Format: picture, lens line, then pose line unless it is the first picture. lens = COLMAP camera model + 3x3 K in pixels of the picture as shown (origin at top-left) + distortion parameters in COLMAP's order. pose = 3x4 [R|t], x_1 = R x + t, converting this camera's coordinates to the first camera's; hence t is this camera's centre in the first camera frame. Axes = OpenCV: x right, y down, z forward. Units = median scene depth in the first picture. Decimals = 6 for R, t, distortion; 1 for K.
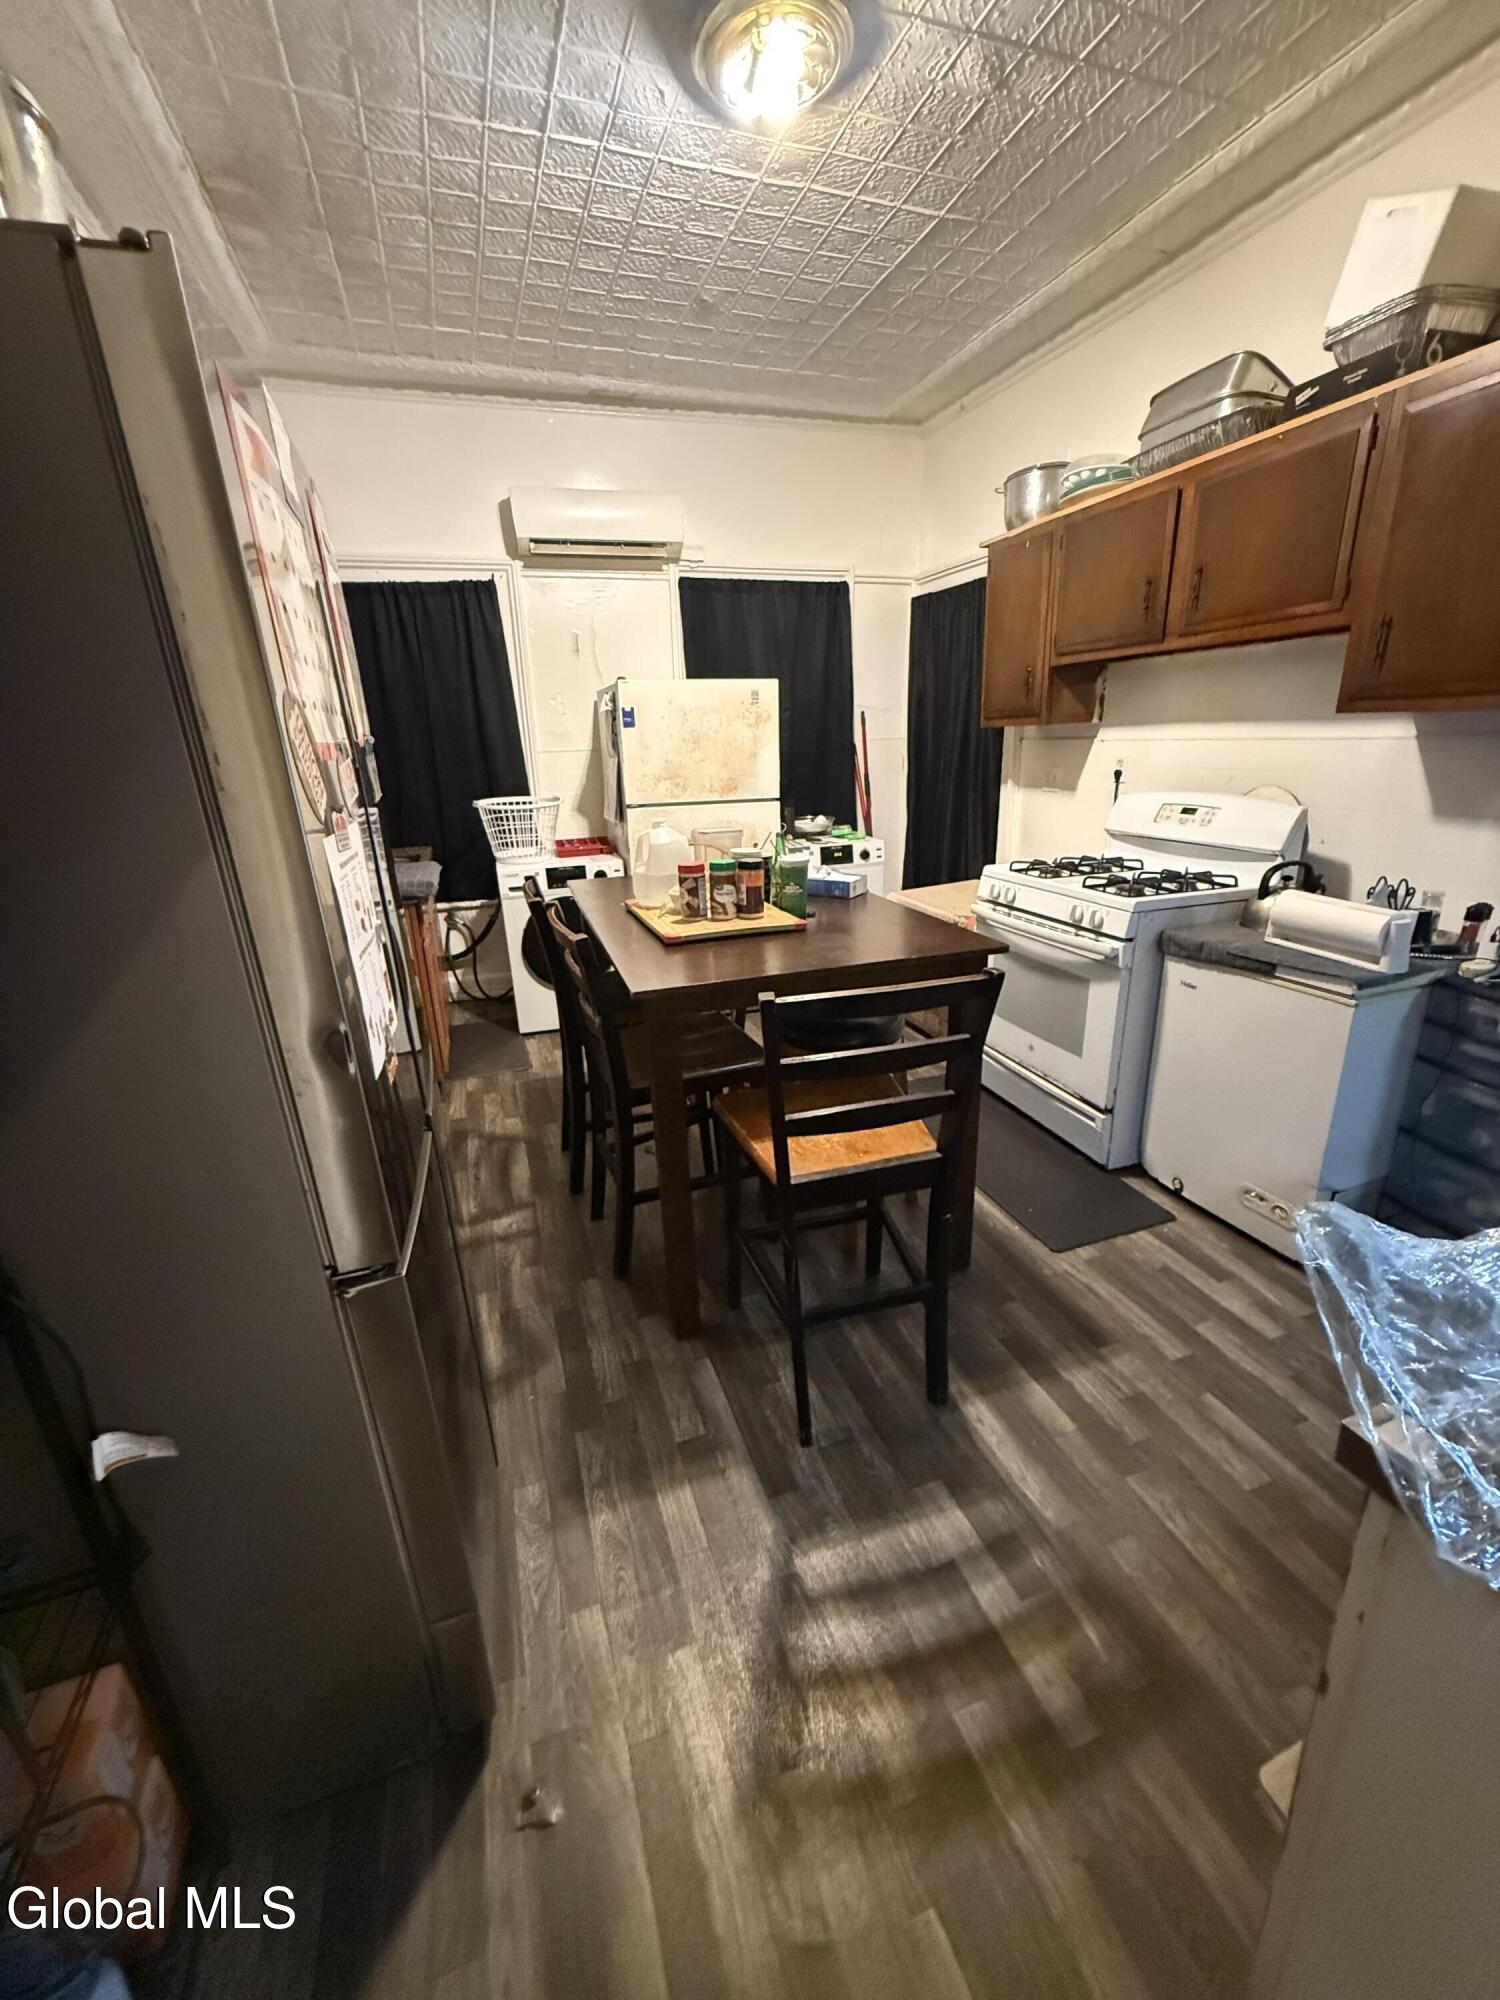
lens RADIAL K [[795.9, 0, 750.3], [0, 795.9, 996.1], [0, 0, 1]] dist [-0.000225, -0.000223]
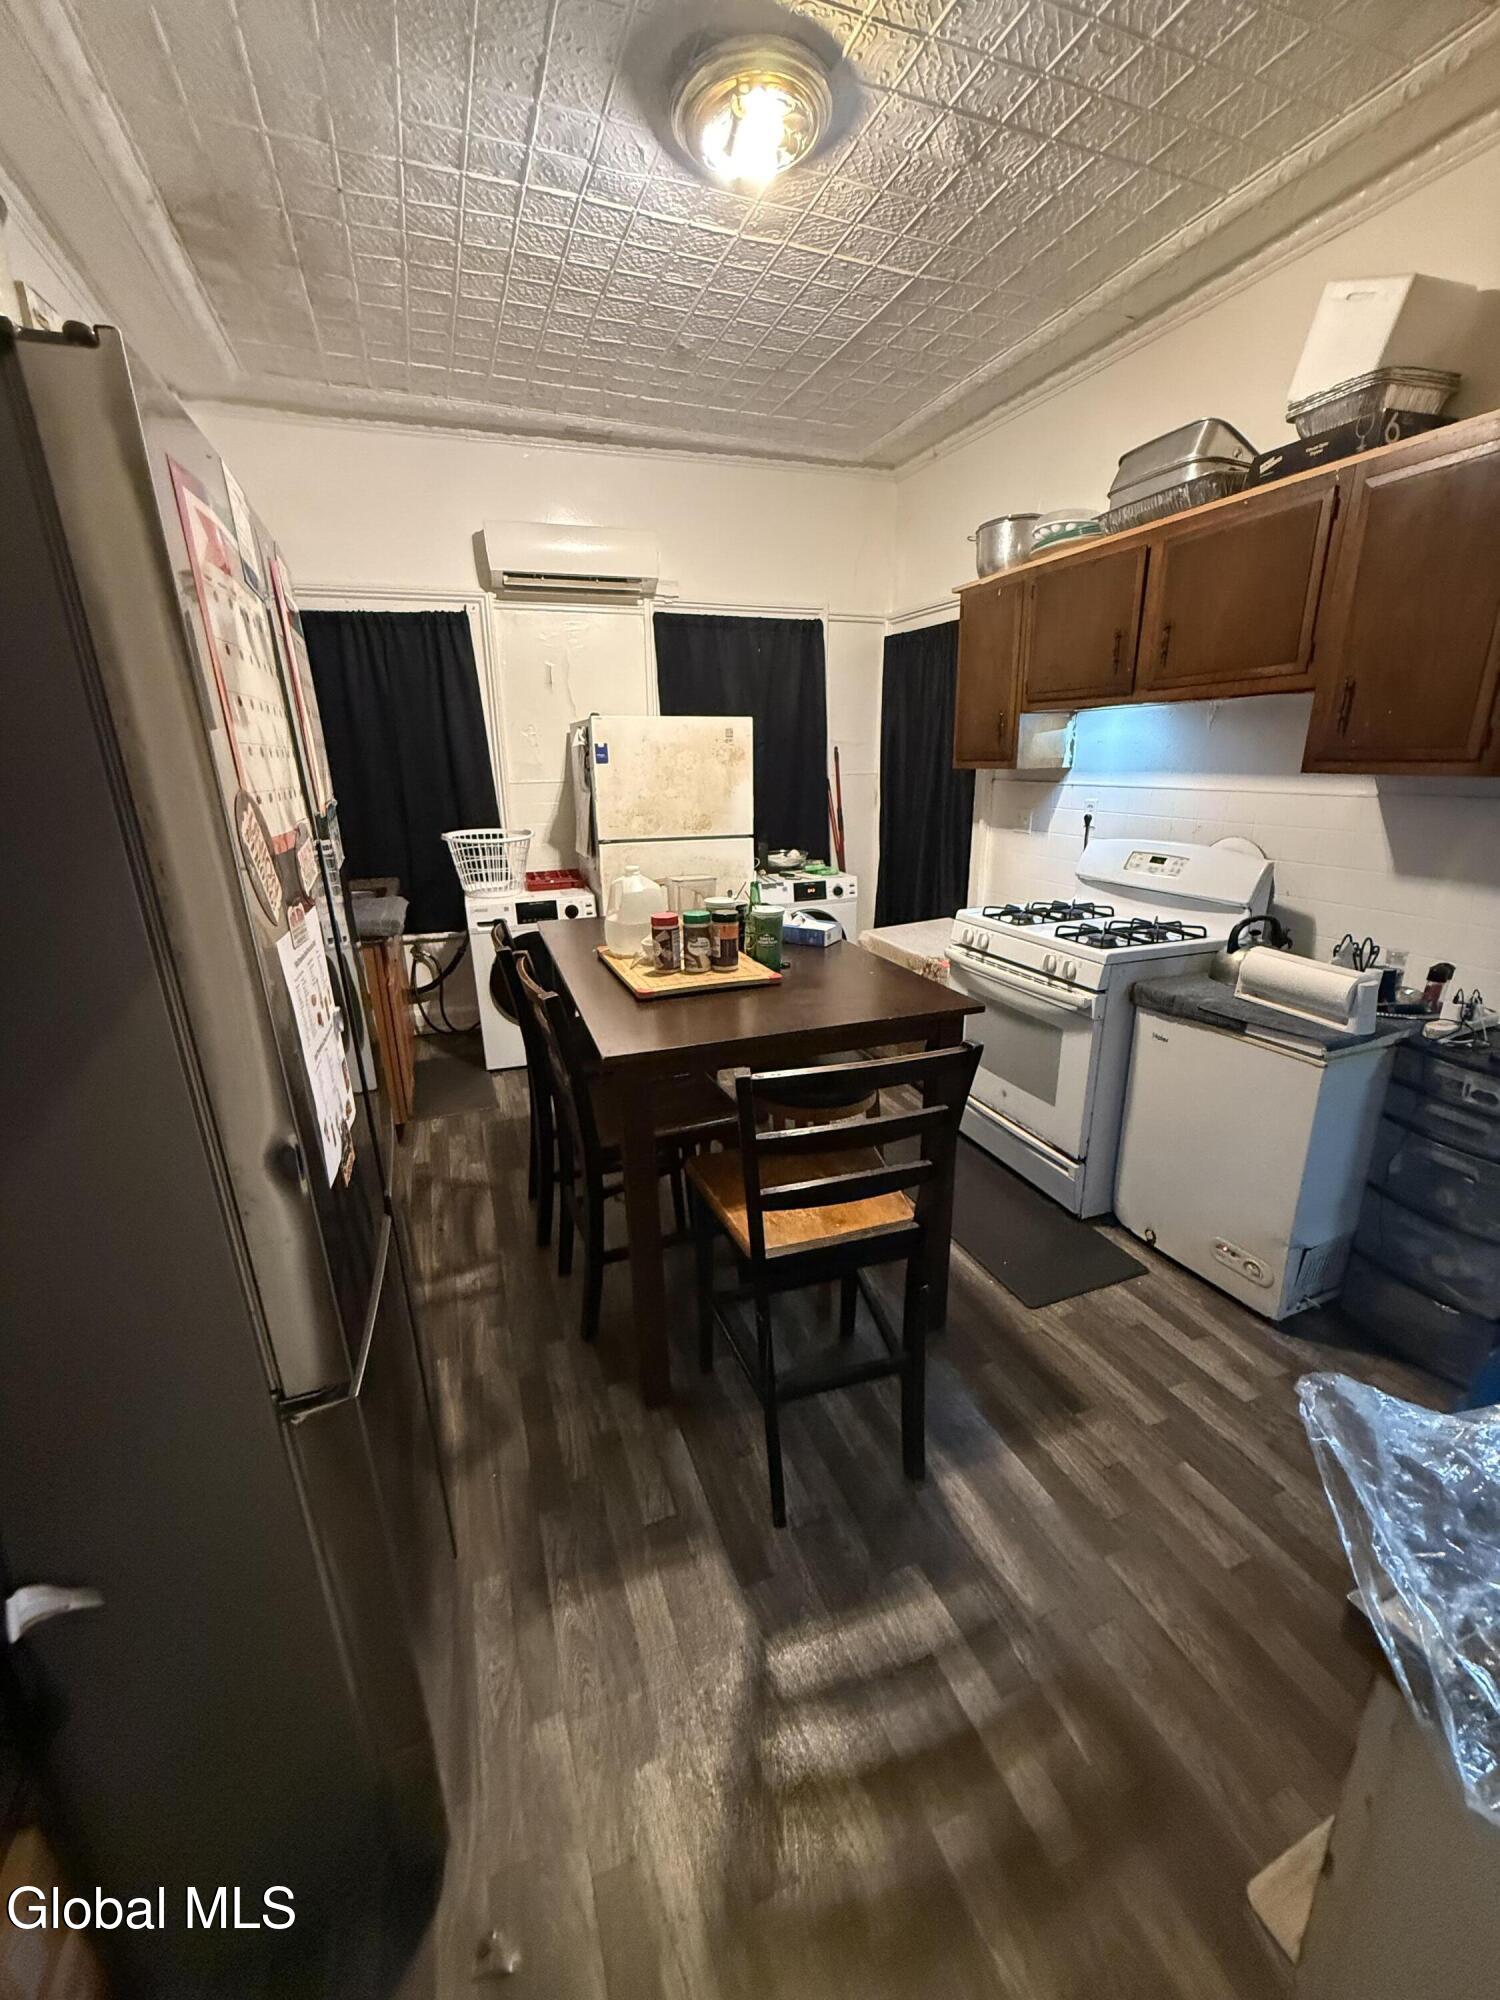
lens RADIAL K [[795.9, 0, 749.6], [0, 795.9, 995.2], [0, 0, 1]] dist [-0.000320, -0.000189]
pose [[0.999351, 0.006084, 0.035492, -0.003778], [-0.005285, 0.999731, -0.022570, -0.046841], [-0.035620, 0.022368, 0.999115, 0.015414]]
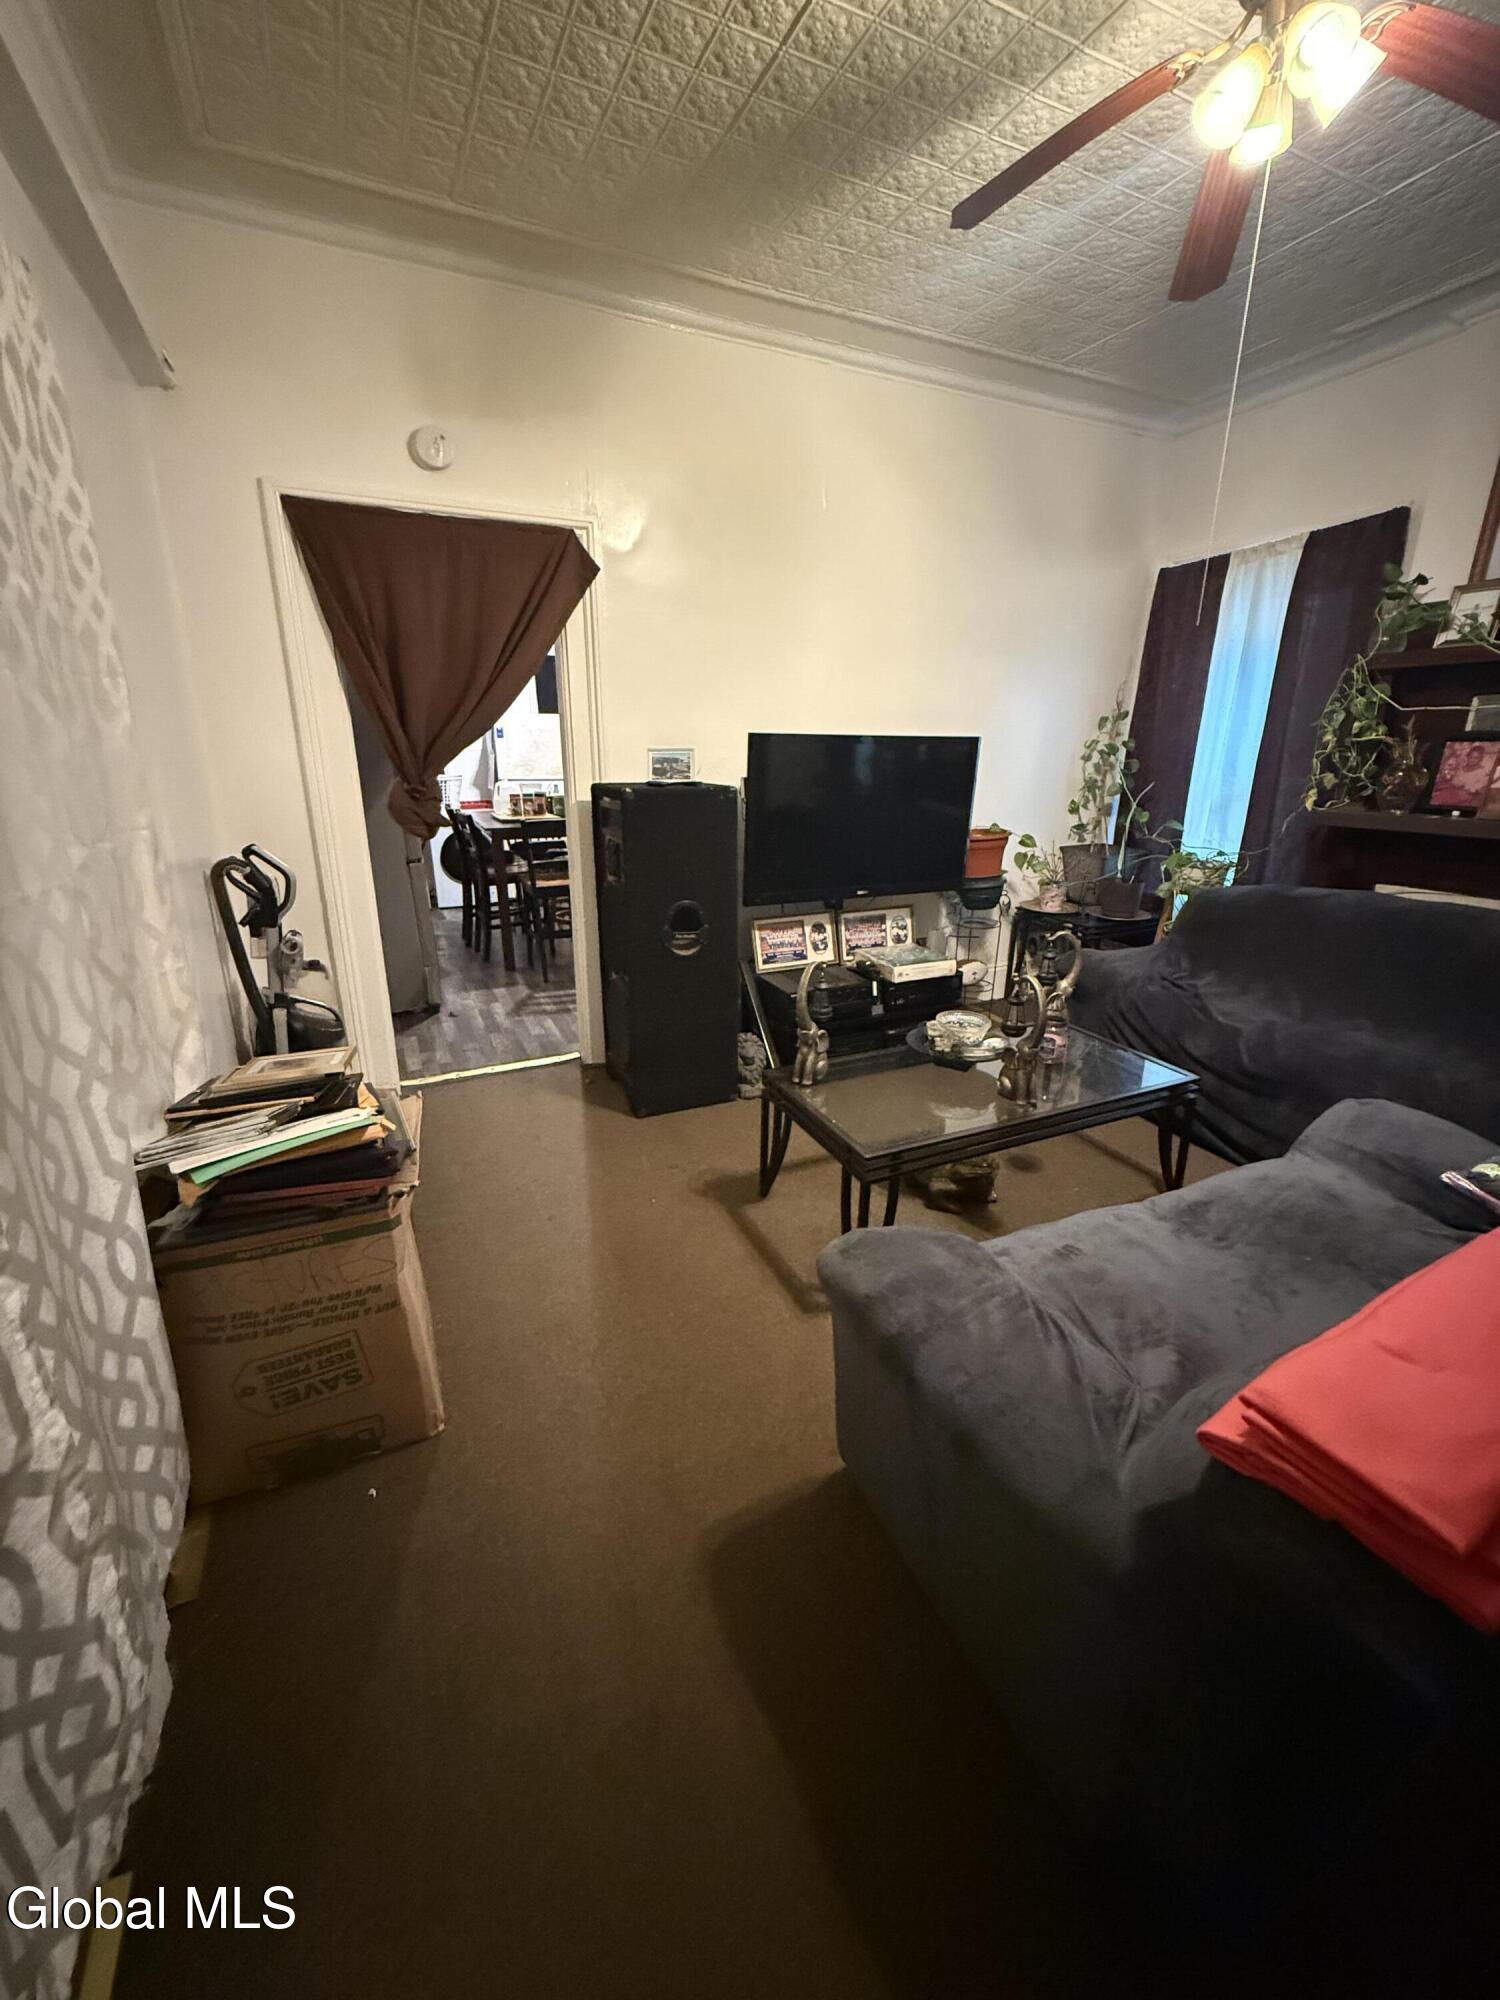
lens RADIAL K [[794.6, 0, 749.9], [0, 794.6, 996.3], [0, 0, 1]] dist [0.000358, -0.000535]
pose [[0.994331, 0.000438, 0.106327, 0.401979], [0.001062, 0.999901, -0.014045, 0.516921], [-0.106322, 0.014078, 0.994232, -1.589487]]
